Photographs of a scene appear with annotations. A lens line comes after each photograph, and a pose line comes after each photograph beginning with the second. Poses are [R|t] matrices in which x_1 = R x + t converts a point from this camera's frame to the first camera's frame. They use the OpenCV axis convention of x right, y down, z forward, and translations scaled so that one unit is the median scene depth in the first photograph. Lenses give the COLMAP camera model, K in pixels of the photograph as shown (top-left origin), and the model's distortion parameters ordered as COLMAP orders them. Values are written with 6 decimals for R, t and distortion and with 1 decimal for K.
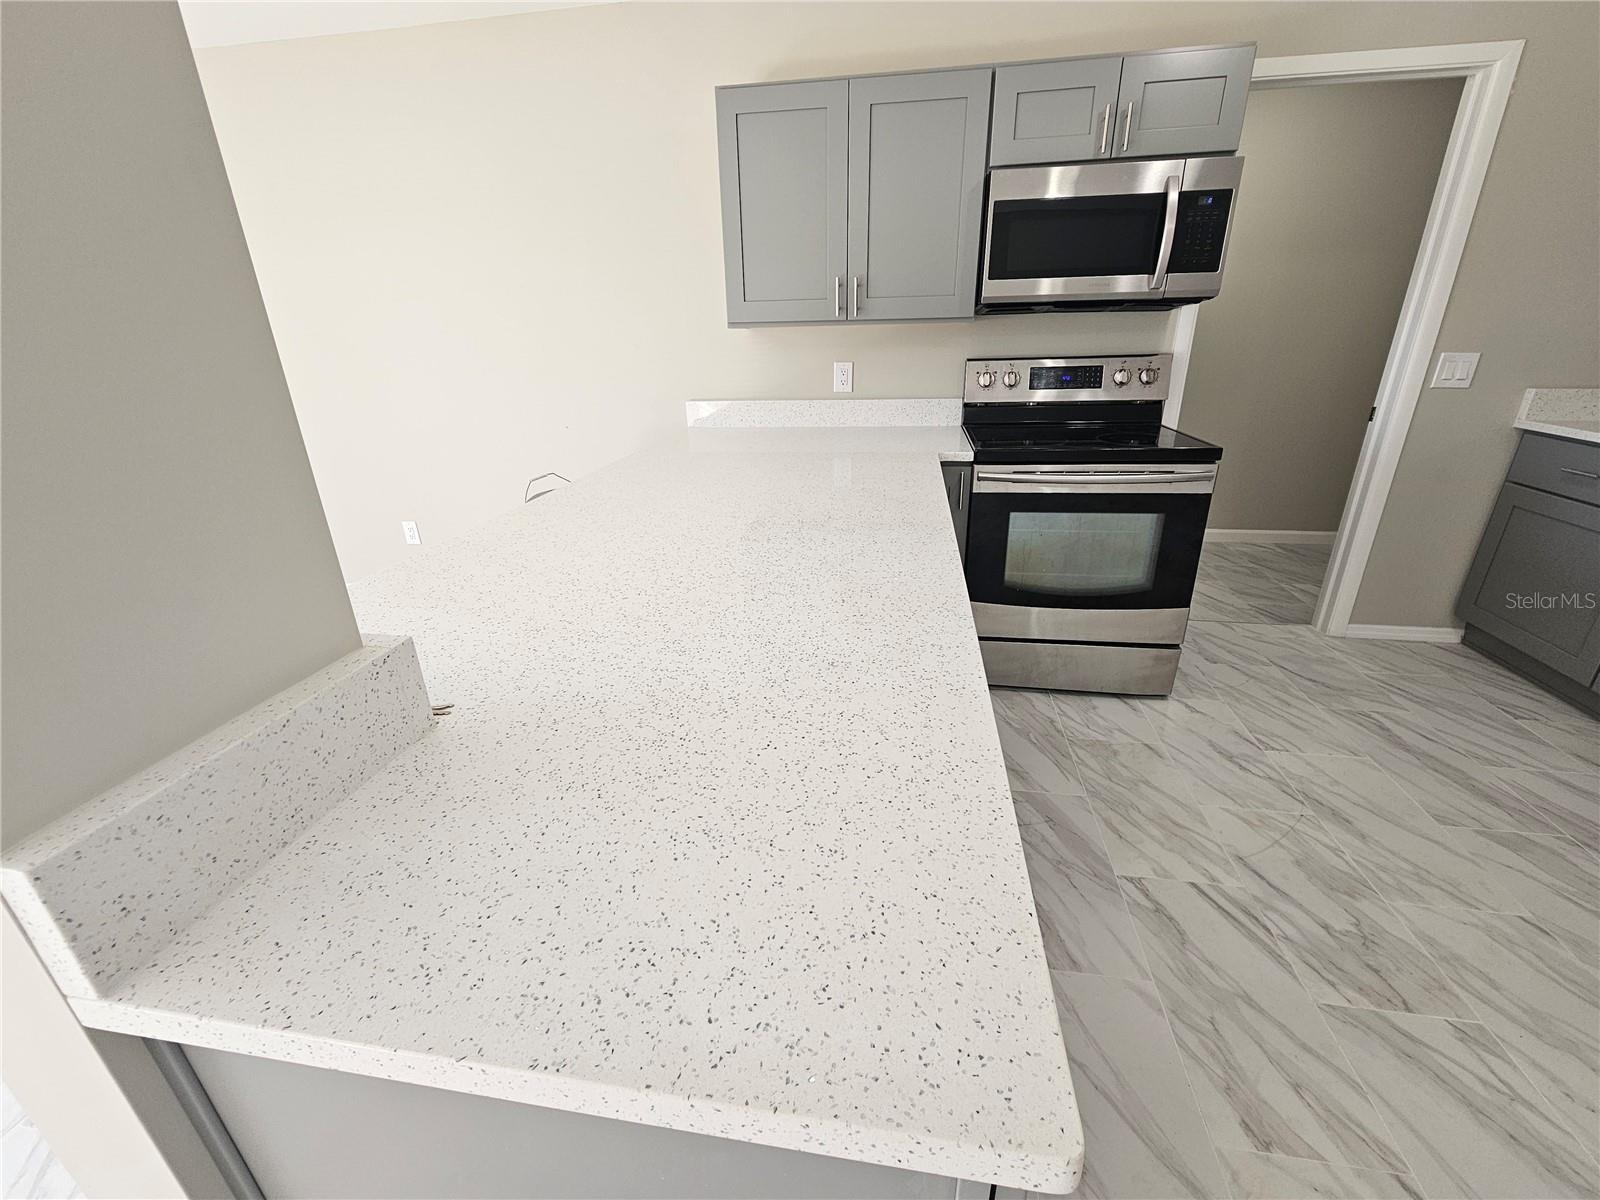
lens RADIAL K [[654.2, 0, 801.1], [0, 654.2, 594.9], [0, 0, 1]] dist [-0.002024, -0.000501]
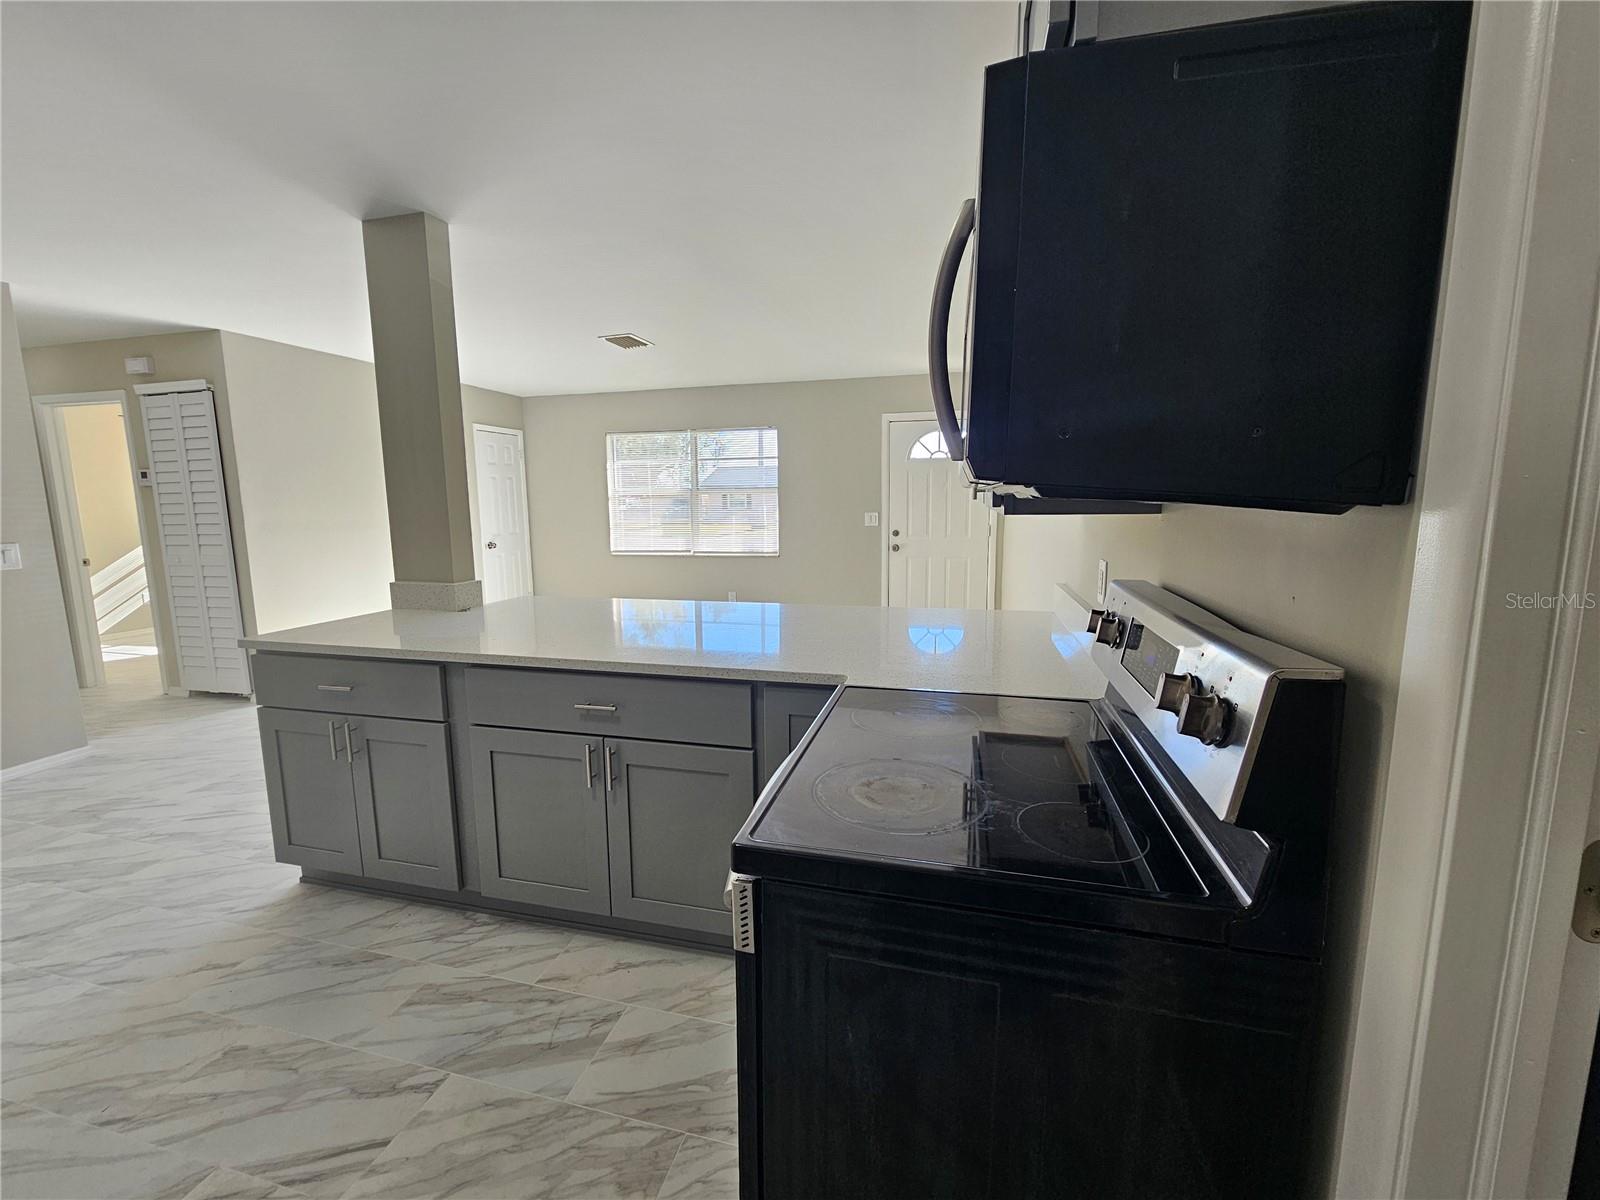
lens RADIAL K [[654.2, 0, 798.0], [0, 654.2, 600.4], [0, 0, 1]] dist [-0.002024, -0.000501]
pose [[-0.087454, 0.156488, -0.983800, 1.287630], [-0.377671, 0.908649, 0.178107, -0.561881], [0.921801, 0.387129, -0.020364, 1.245275]]
